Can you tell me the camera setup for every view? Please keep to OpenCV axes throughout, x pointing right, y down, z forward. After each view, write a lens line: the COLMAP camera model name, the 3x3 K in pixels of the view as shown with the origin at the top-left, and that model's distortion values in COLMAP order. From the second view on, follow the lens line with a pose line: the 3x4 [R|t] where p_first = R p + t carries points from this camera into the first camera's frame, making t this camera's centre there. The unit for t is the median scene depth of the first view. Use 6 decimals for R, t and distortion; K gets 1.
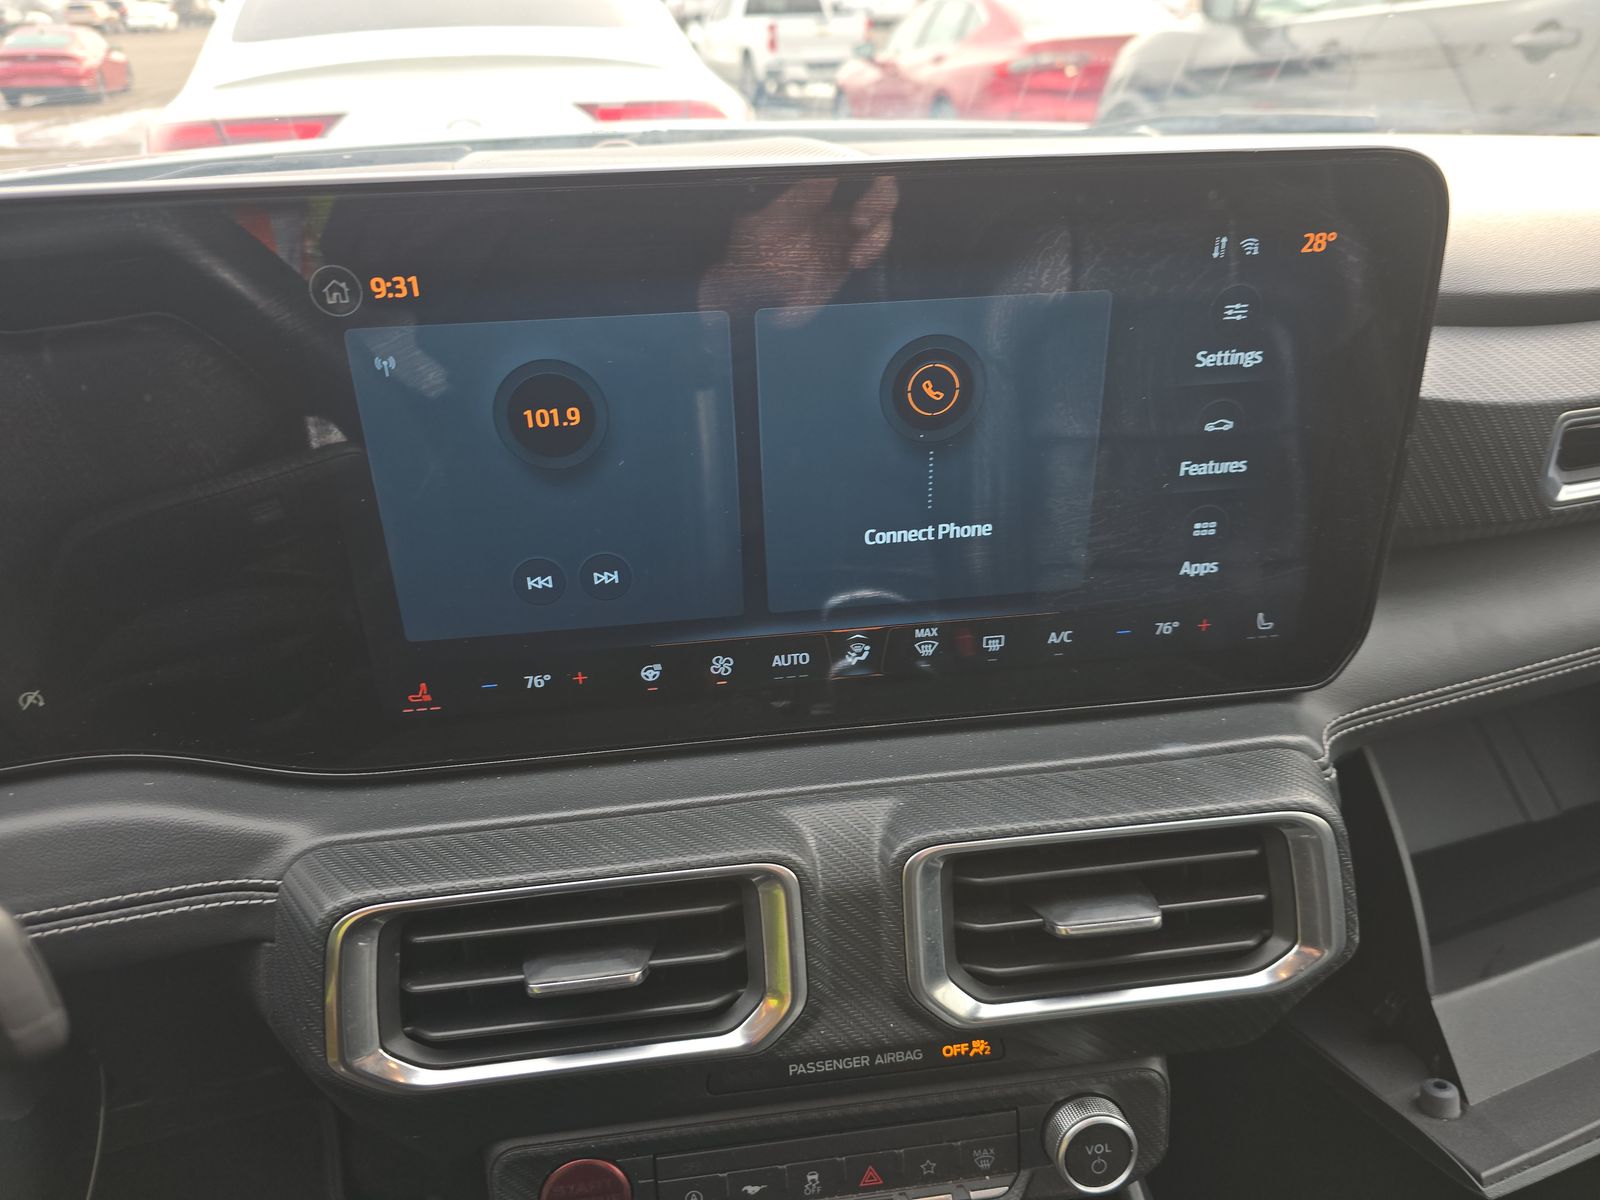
lens RADIAL K [[1075.0, 0, 807.9], [0, 1075.0, 615.5], [0, 0, 1]] dist [0.047880, -0.059718]
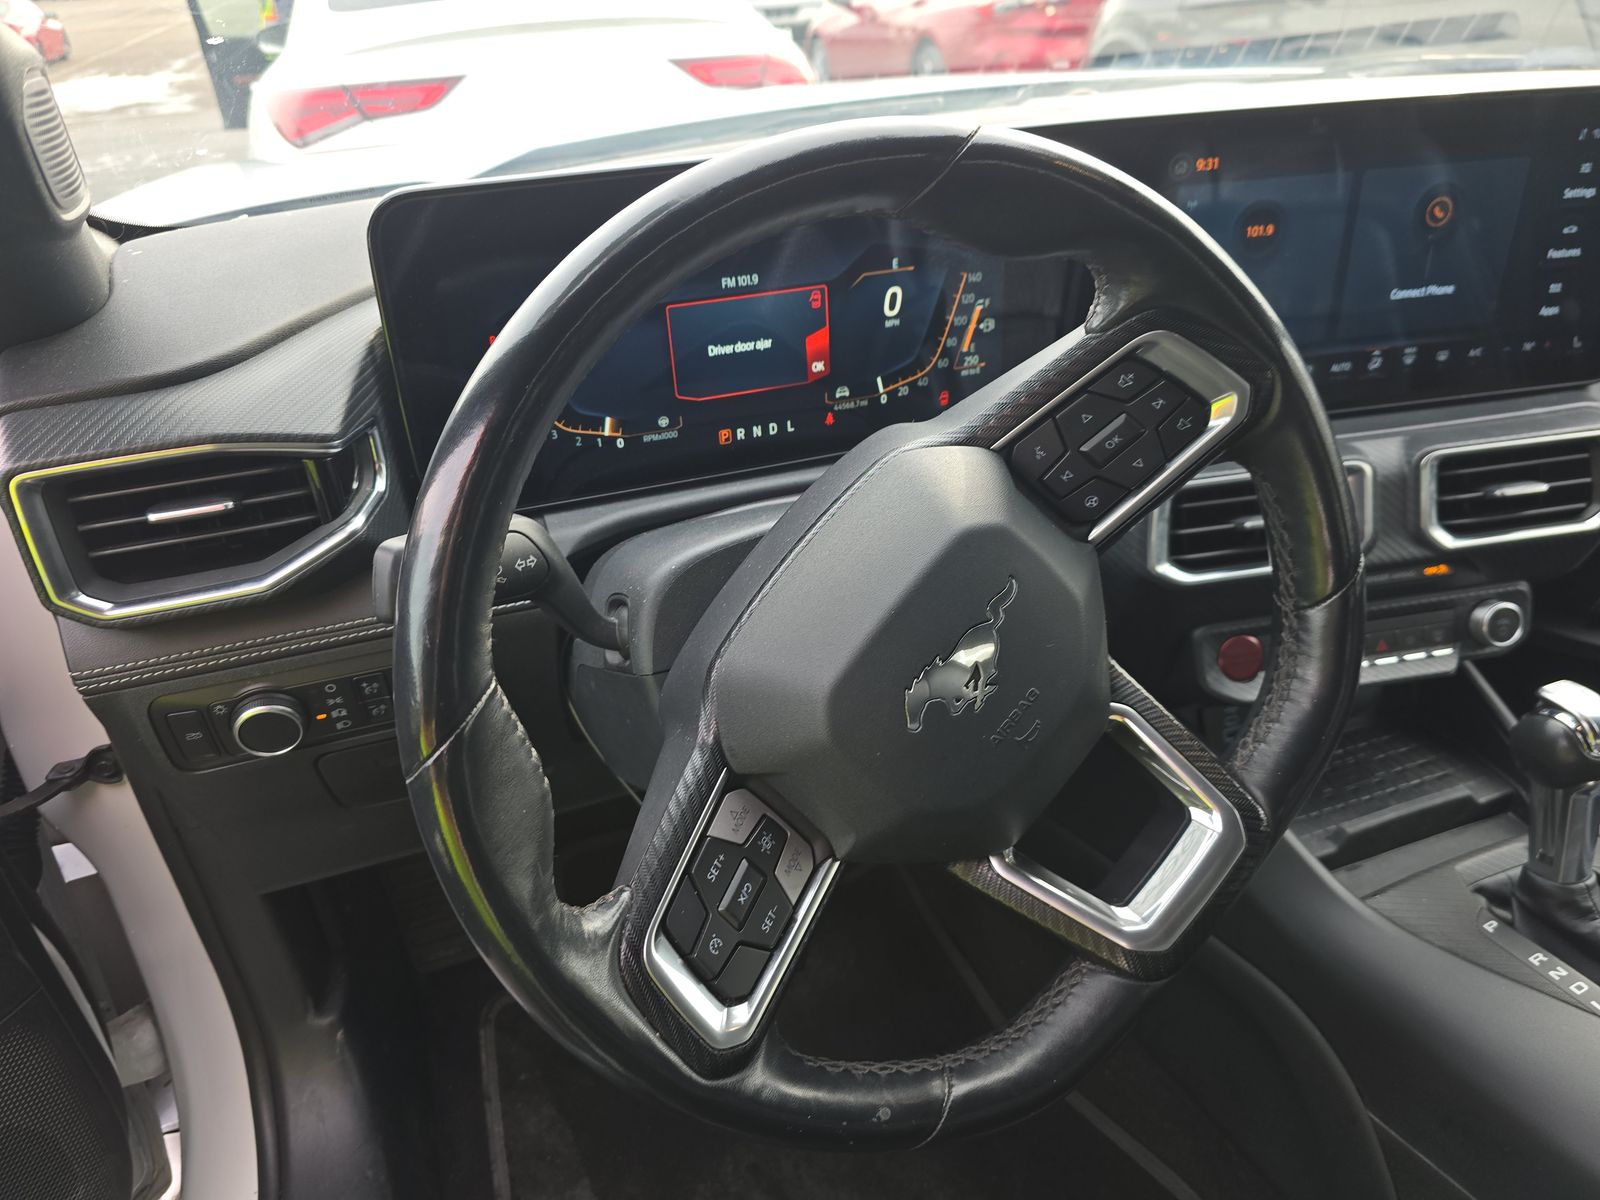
lens RADIAL K [[1075.0, 0, 807.9], [0, 1075.0, 615.5], [0, 0, 1]] dist [0.047880, -0.059718]
pose [[0.998222, -0.047613, 0.035846, -1.031370], [0.046125, 0.998084, 0.041230, 0.352442], [-0.037740, -0.039504, 0.998506, -0.864175]]
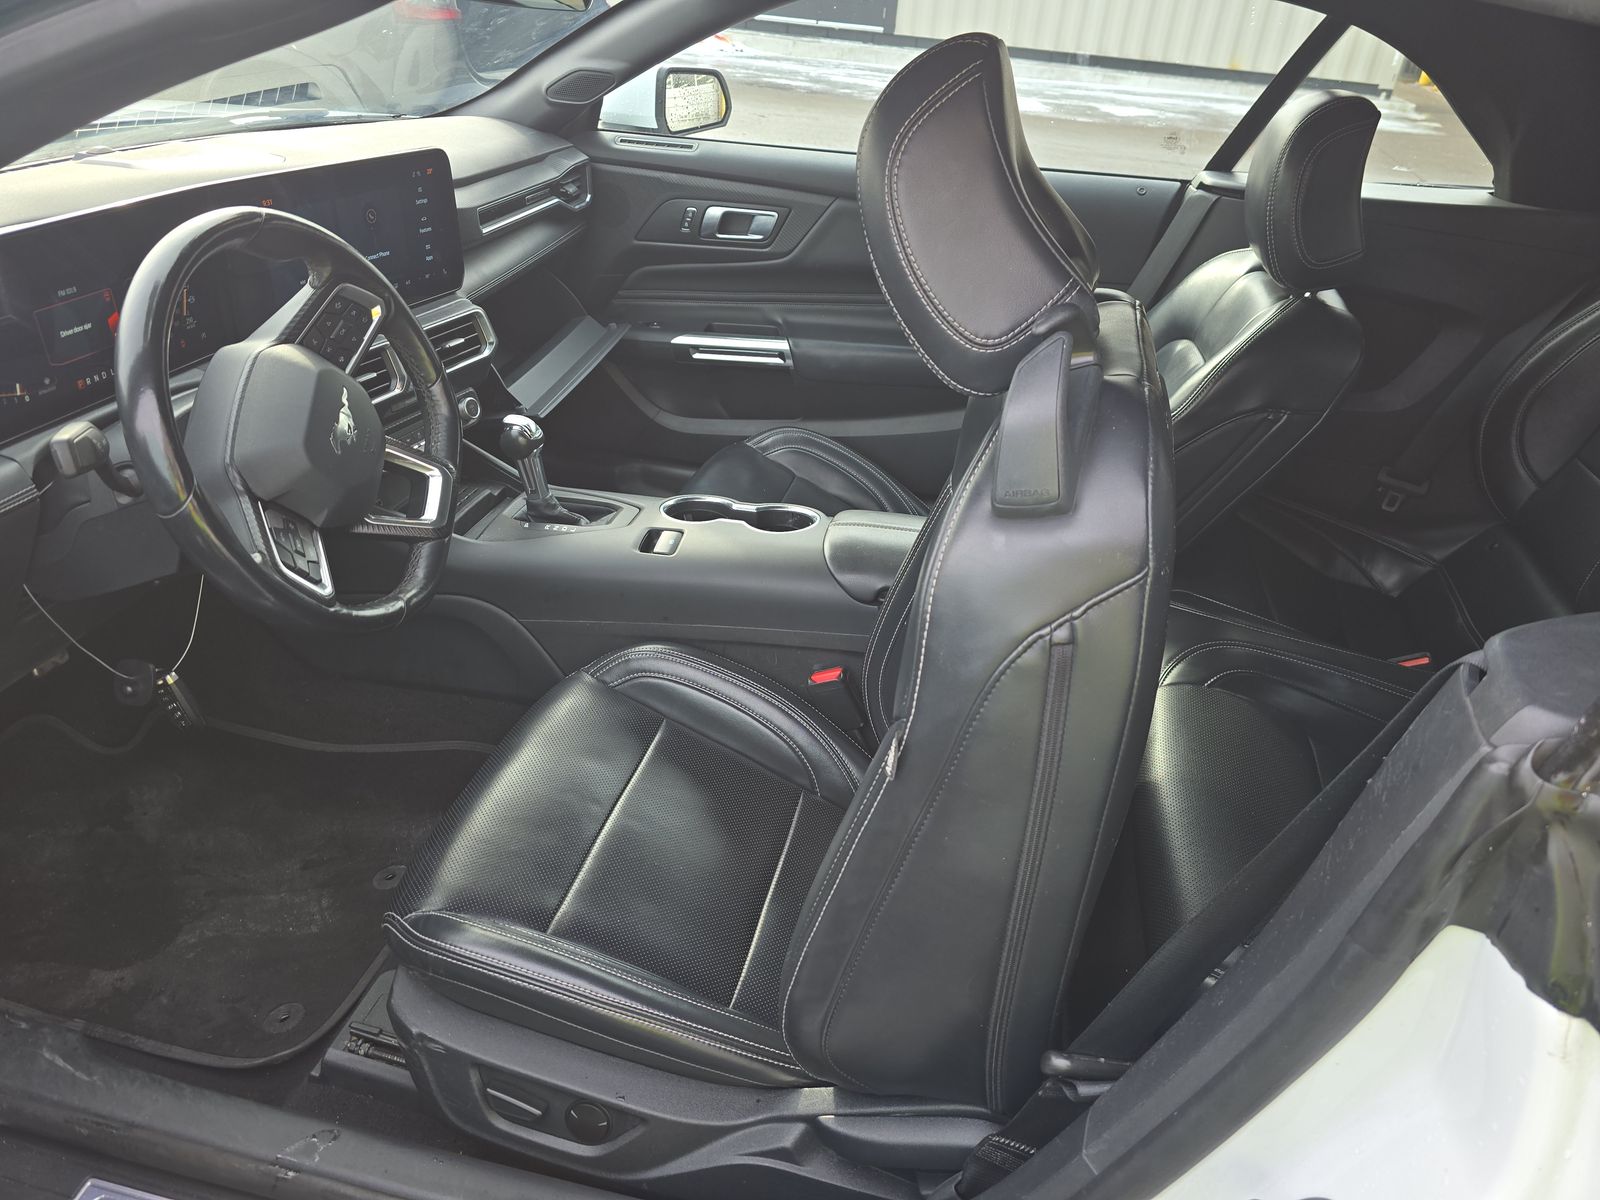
lens RADIAL K [[1075.0, 0, 807.9], [0, 1075.0, 615.5], [0, 0, 1]] dist [0.047880, -0.059718]
pose [[0.484480, -0.400105, 0.777943, -2.605201], [0.326764, 0.907680, 0.263330, 0.558589], [-0.811483, 0.126625, 0.570493, -2.244659]]
